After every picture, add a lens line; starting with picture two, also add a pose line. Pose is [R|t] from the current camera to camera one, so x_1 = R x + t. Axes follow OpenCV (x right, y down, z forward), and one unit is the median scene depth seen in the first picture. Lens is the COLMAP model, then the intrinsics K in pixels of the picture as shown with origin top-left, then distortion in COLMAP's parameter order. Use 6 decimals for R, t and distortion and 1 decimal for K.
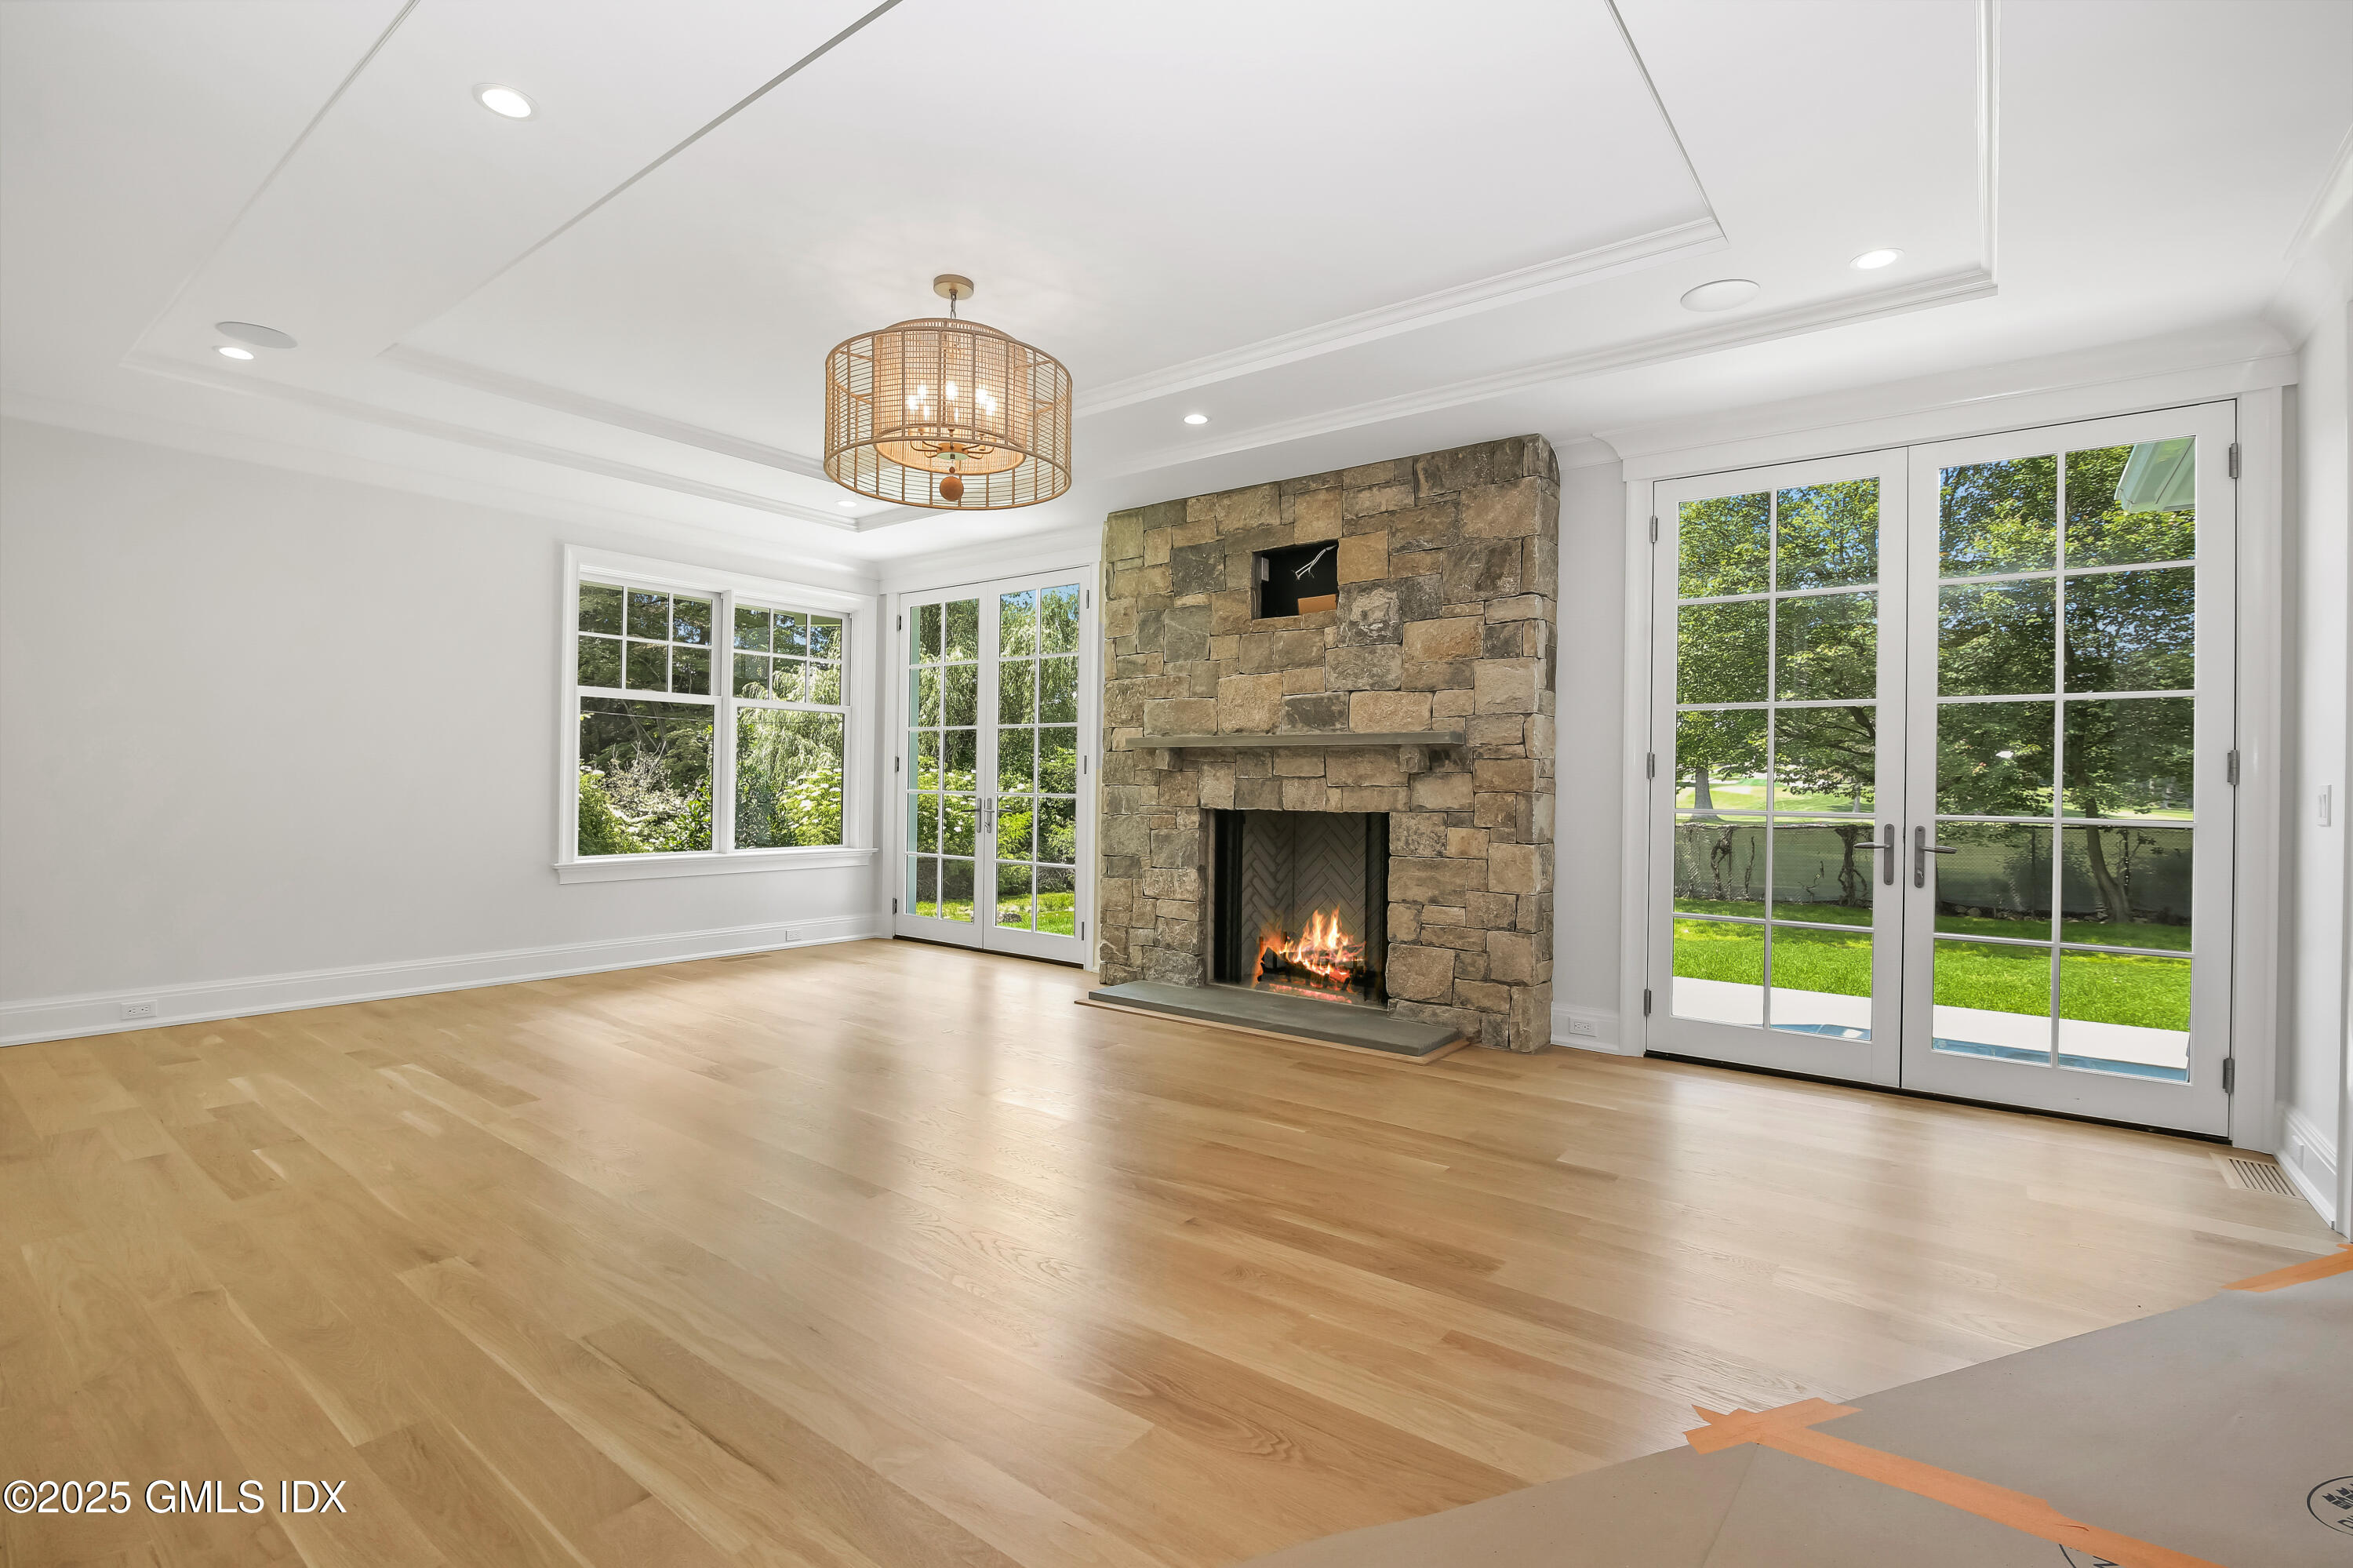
lens RADIAL K [[1070.4, 0, 1173.2], [0, 1070.4, 778.9], [0, 0, 1]] dist [-0.019294, 0.000242]
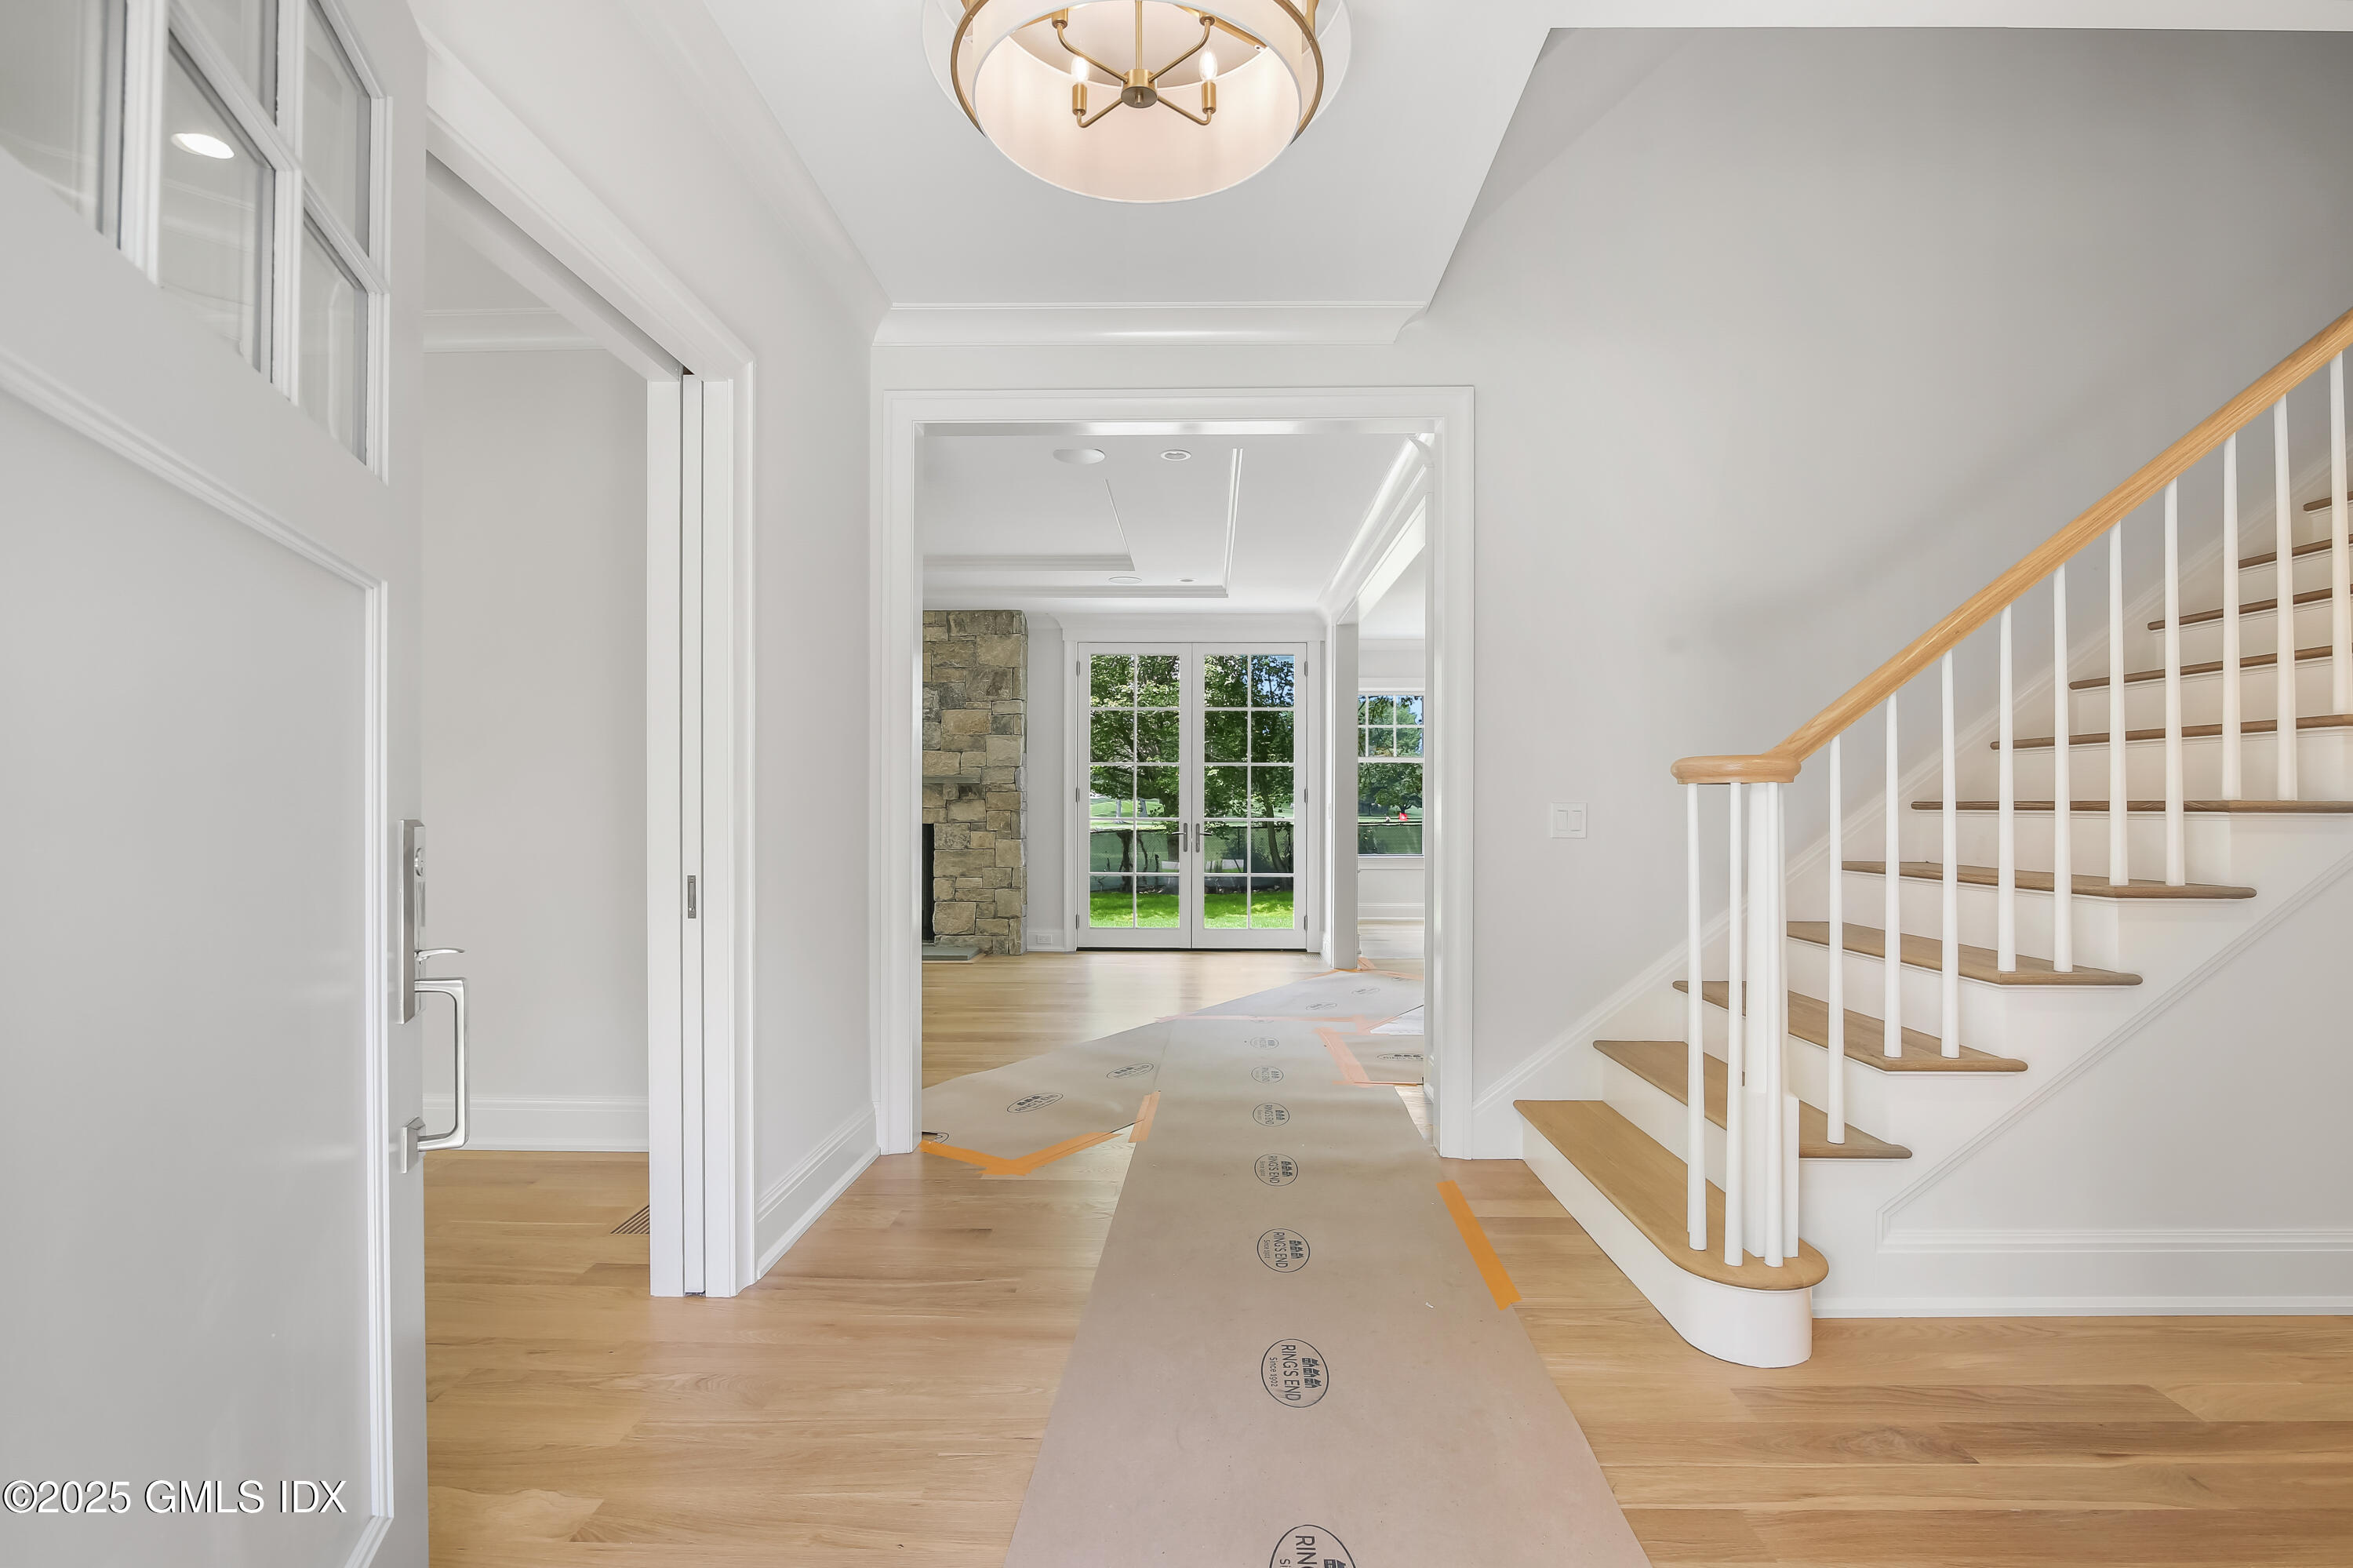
lens RADIAL K [[1084.4, 0, 1176.6], [0, 1084.4, 807.2], [0, 0, 1]] dist [-0.023122, 0.000221]
pose [[0.808056, -0.015598, 0.588899, -0.460953], [0.007249, 0.999837, 0.016535, -0.018371], [-0.589061, -0.009092, 0.808038, -0.553593]]
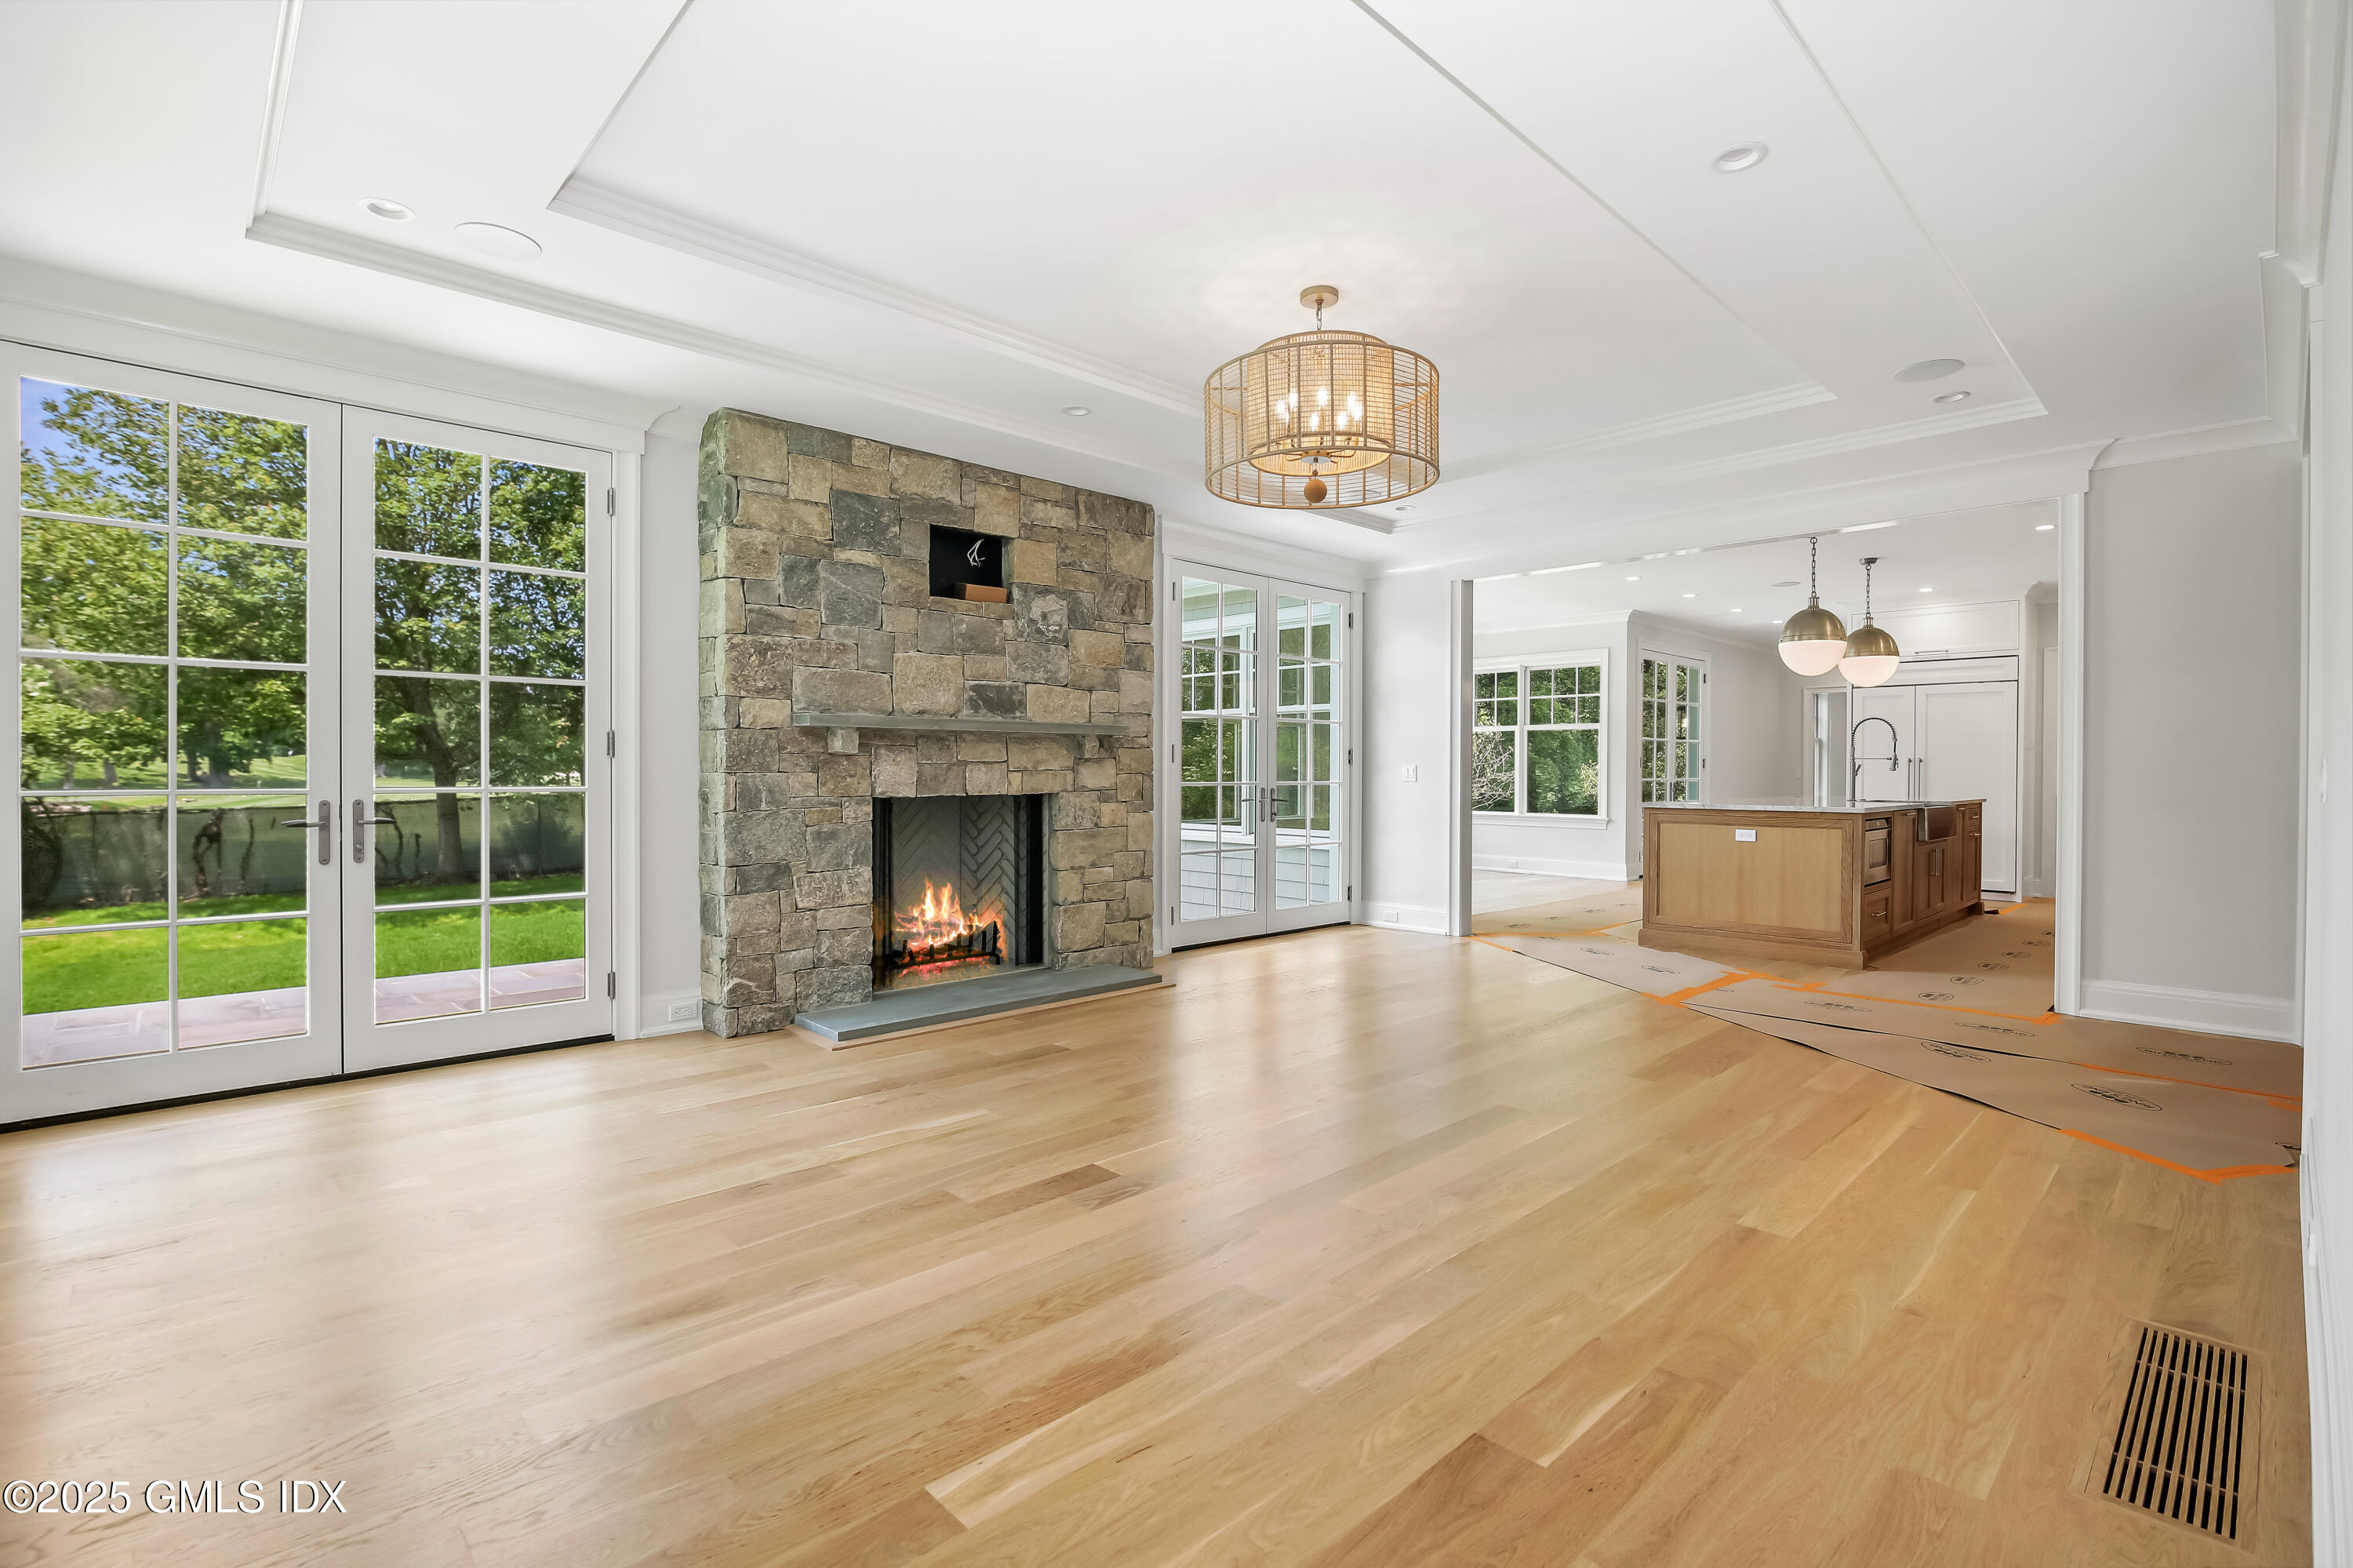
lens RADIAL K [[1070.4, 0, 1173.2], [0, 1070.4, 778.9], [0, 0, 1]] dist [-0.019294, 0.000242]
pose [[0.159763, -0.022732, 0.986894, -0.867722], [-0.005365, 0.999700, 0.023896, -0.011071], [-0.987141, -0.009112, 0.159593, 0.664932]]
